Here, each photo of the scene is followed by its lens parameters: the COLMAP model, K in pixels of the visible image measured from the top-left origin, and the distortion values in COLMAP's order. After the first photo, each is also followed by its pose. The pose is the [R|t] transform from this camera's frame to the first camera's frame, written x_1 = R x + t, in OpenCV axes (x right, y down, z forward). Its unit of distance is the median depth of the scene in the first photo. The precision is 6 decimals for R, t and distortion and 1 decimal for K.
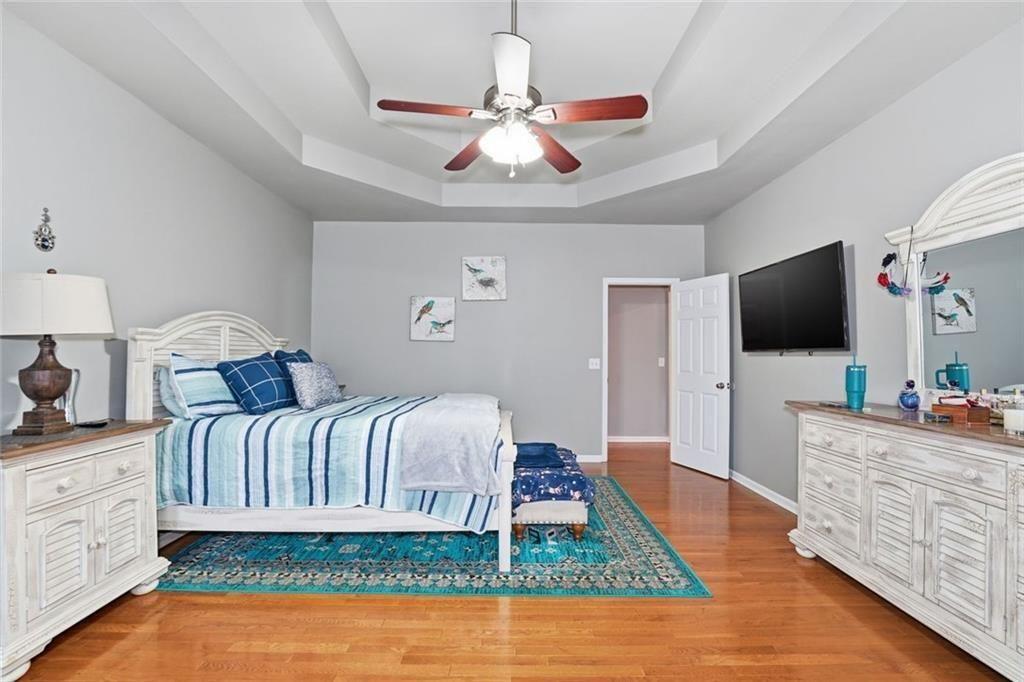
lens RADIAL K [[479.4, 0, 512.0], [0, 479.4, 341.0], [0, 0, 1]] dist [-0.003135, -0.000421]
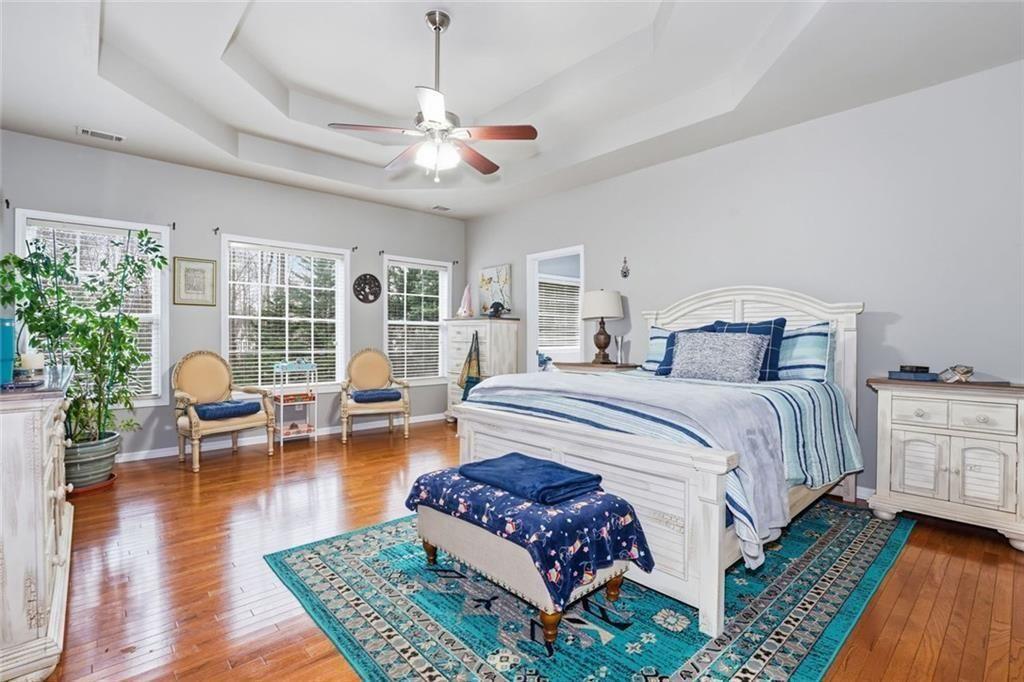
lens RADIAL K [[479.4, 0, 512.0], [0, 479.4, 341.0], [0, 0, 1]] dist [-0.003135, -0.000421]
pose [[-0.772087, -0.005865, -0.635490, 0.613356], [0.004302, 0.999886, -0.014456, 0.095221], [0.635502, -0.013895, -0.771974, 1.967537]]
